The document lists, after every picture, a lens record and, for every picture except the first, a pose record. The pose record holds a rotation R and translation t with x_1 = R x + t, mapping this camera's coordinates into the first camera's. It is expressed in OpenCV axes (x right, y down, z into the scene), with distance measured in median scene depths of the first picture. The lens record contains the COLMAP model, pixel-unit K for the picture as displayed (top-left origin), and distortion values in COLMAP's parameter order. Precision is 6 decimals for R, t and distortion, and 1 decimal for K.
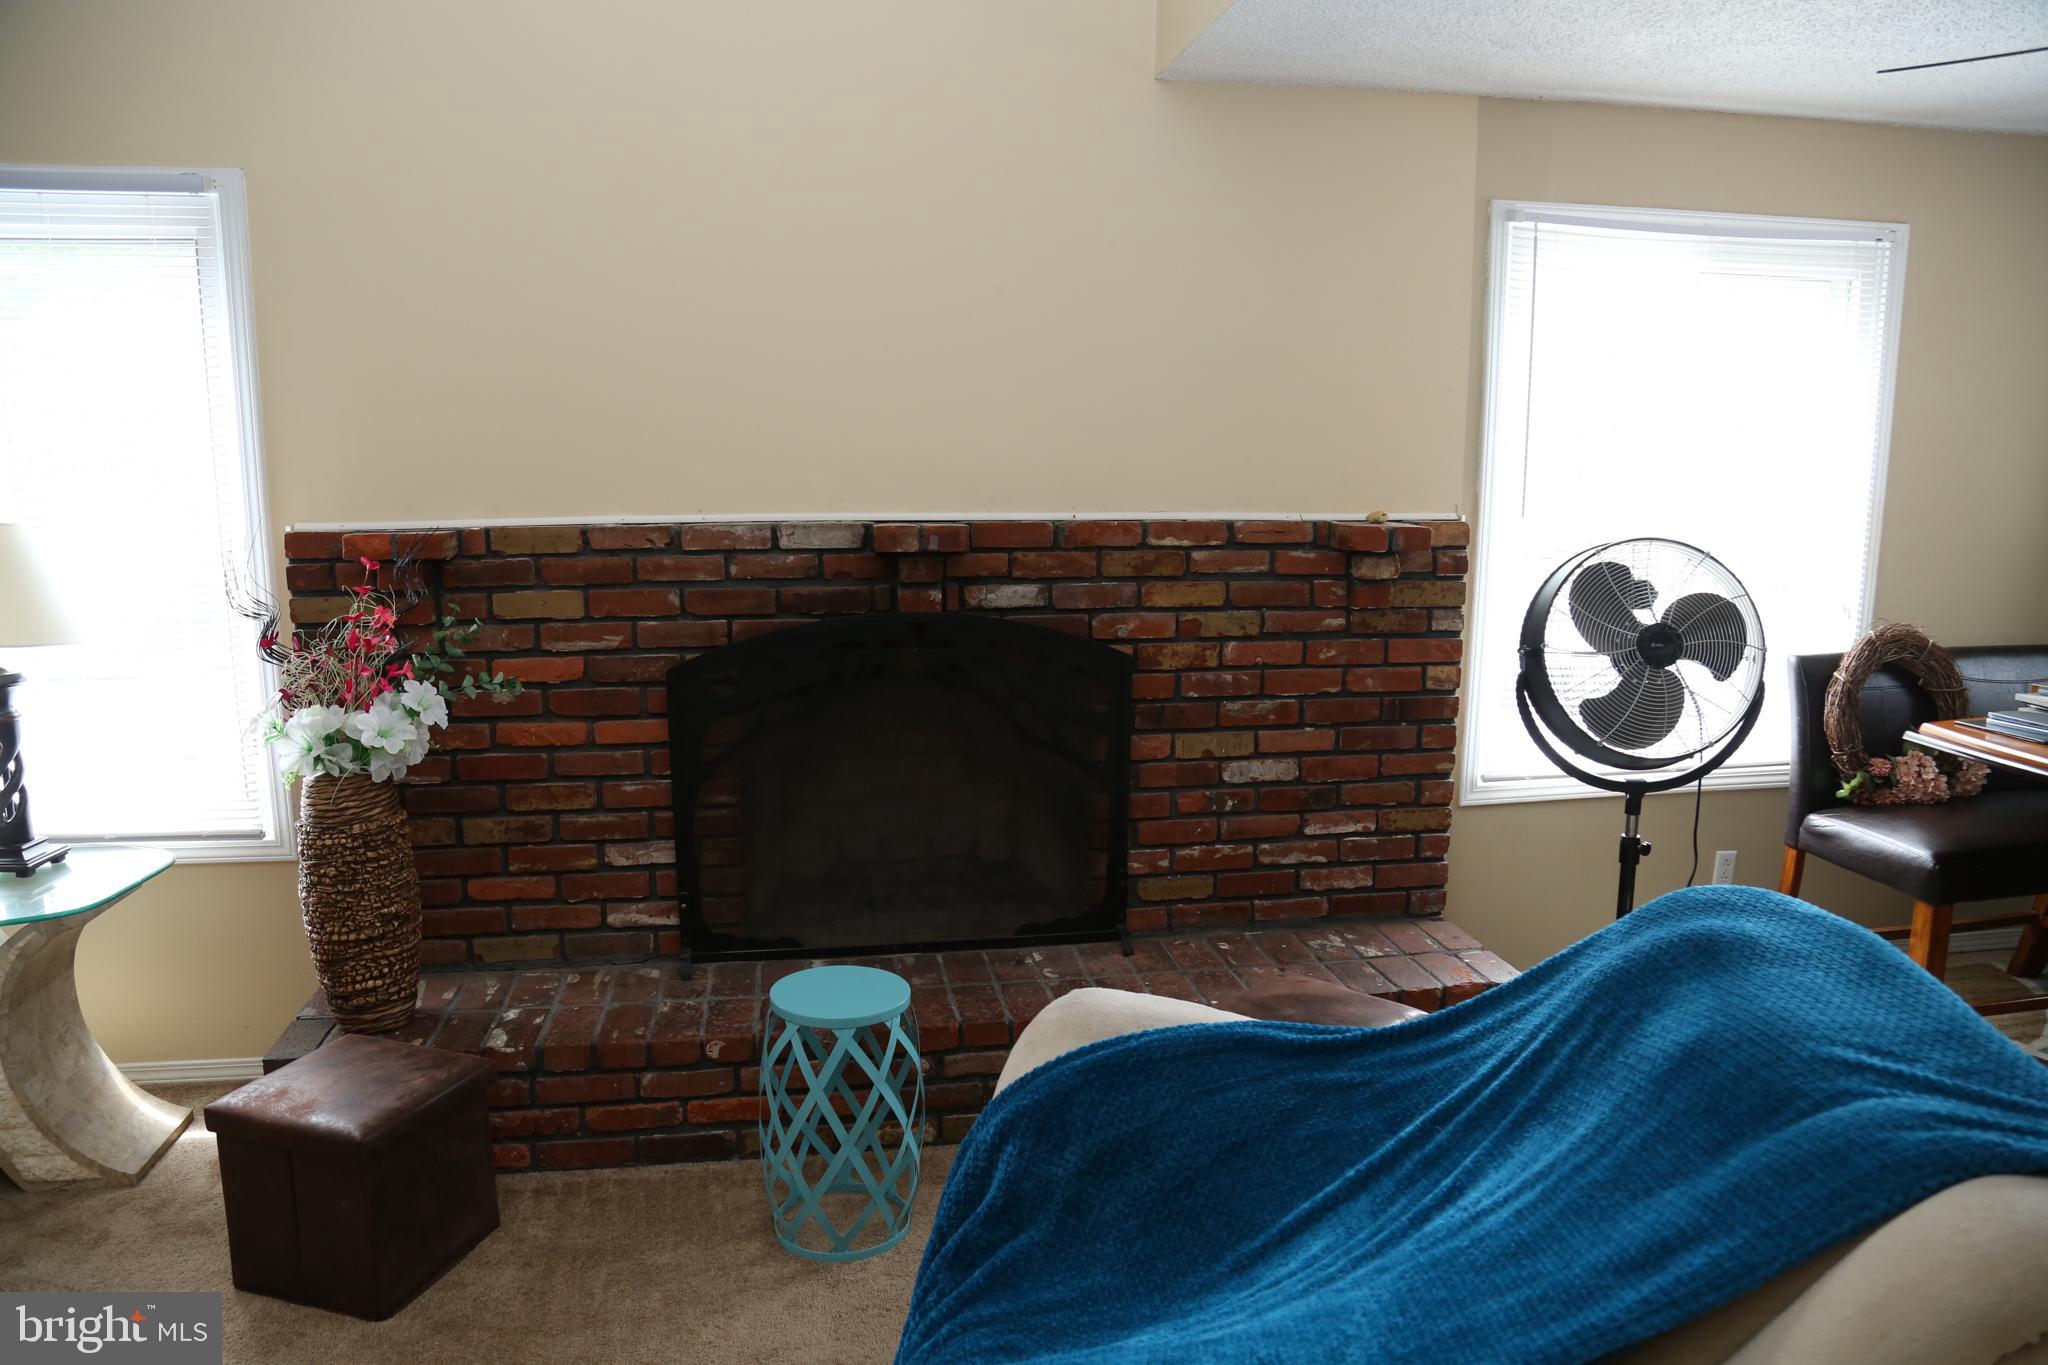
lens RADIAL K [[1381.0, 0, 1026.5], [0, 1381.0, 680.1], [0, 0, 1]] dist [-0.097295, 0.037551]
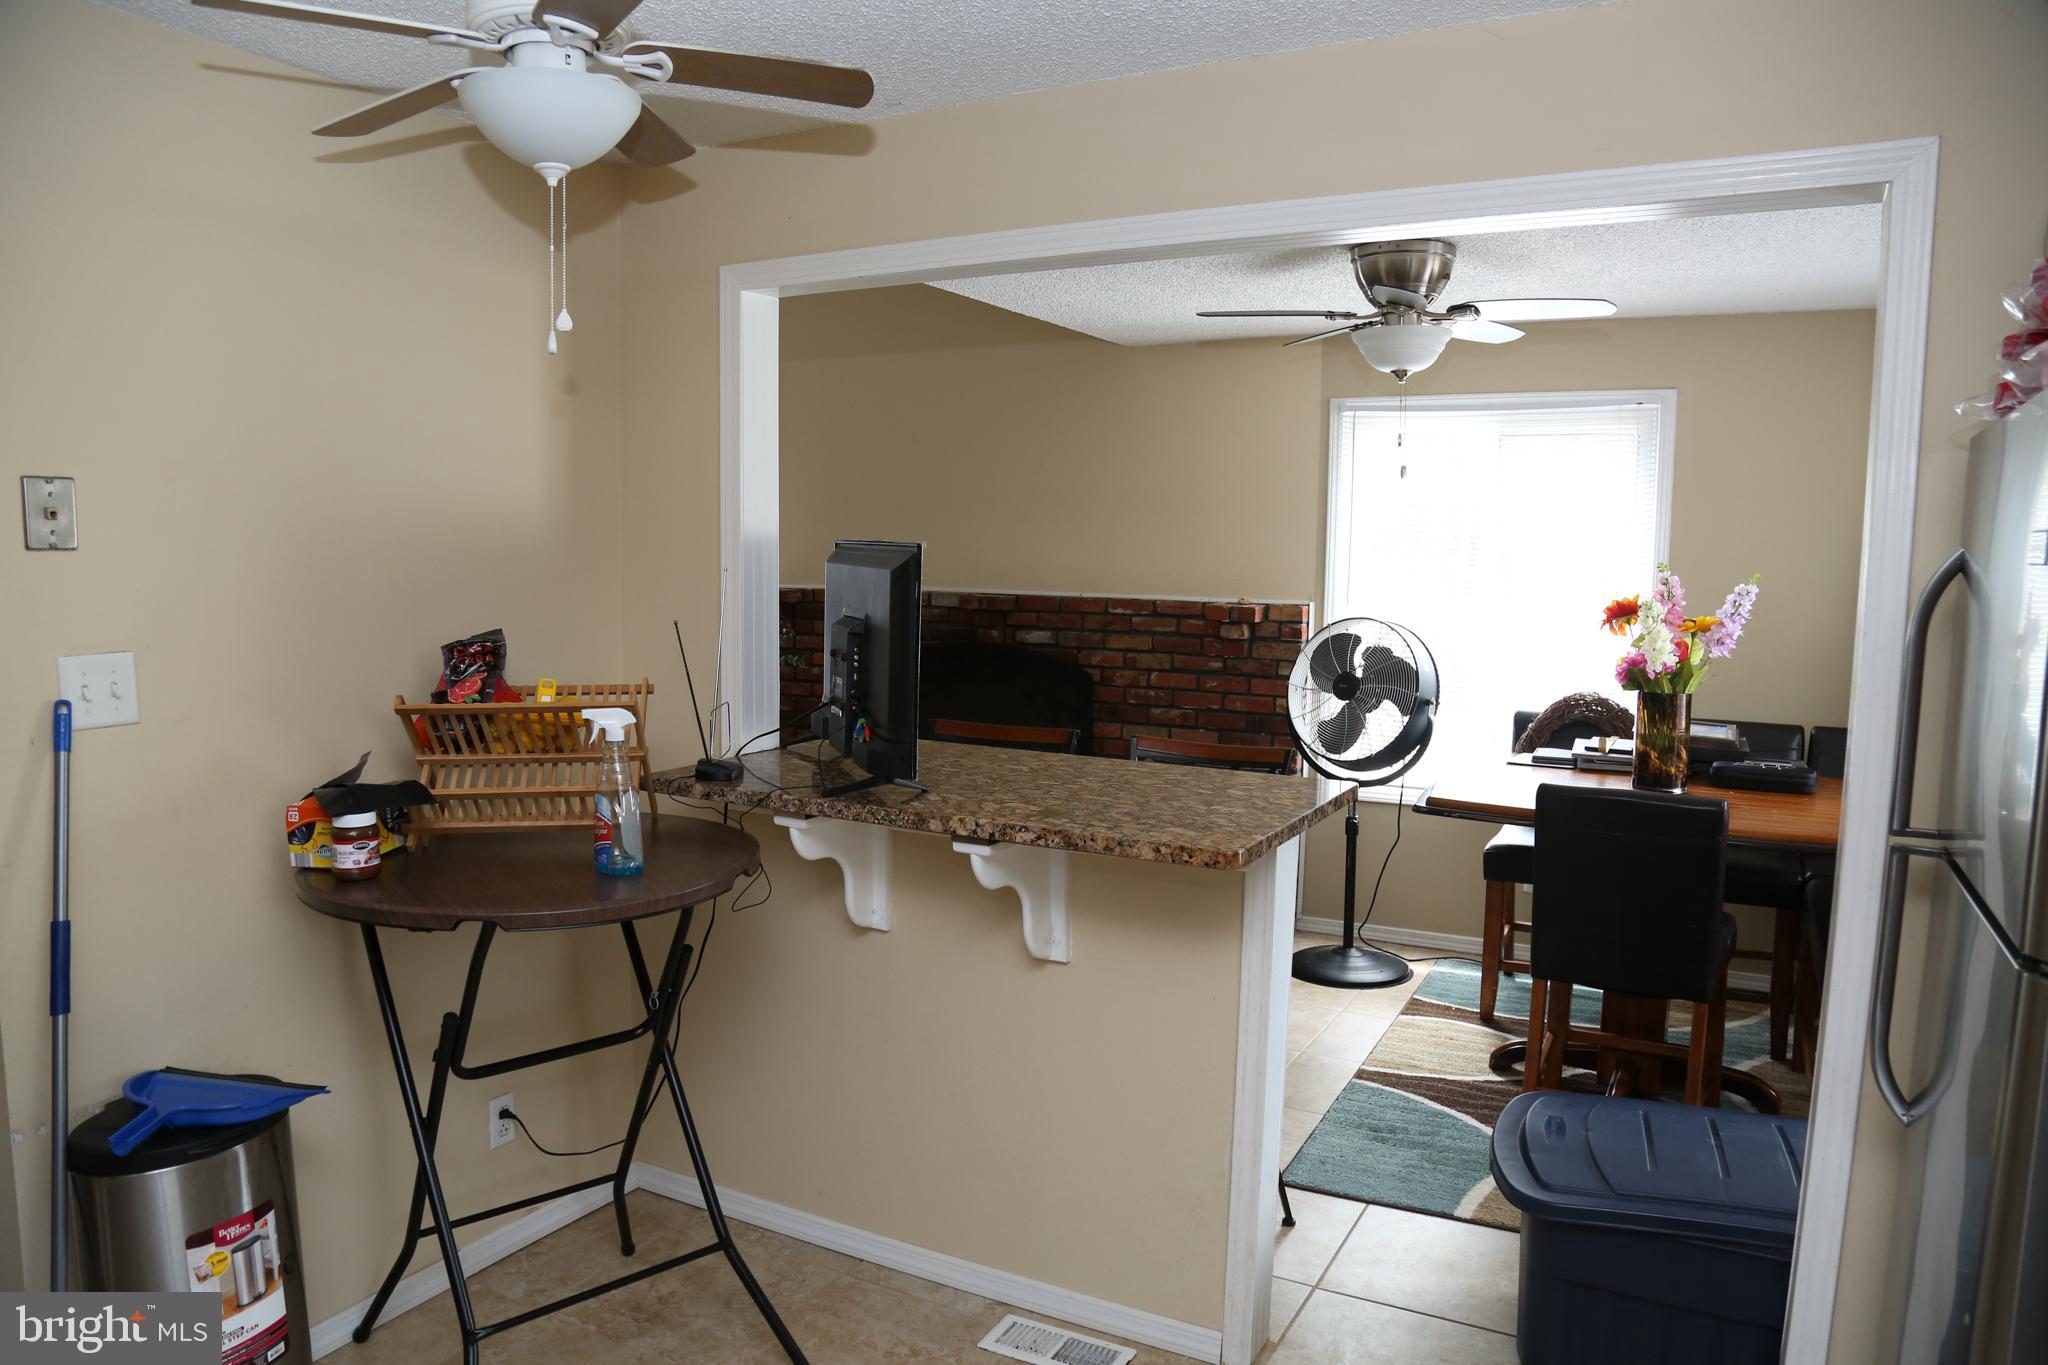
lens RADIAL K [[1381.0, 0, 1024.8], [0, 1381.0, 686.5], [0, 0, 1]] dist [-0.097295, 0.037551]
pose [[0.787761, 0.071354, -0.611835, 1.066170], [-0.112008, 0.993302, -0.028372, 0.055542], [0.605712, 0.090881, 0.790477, -0.426006]]
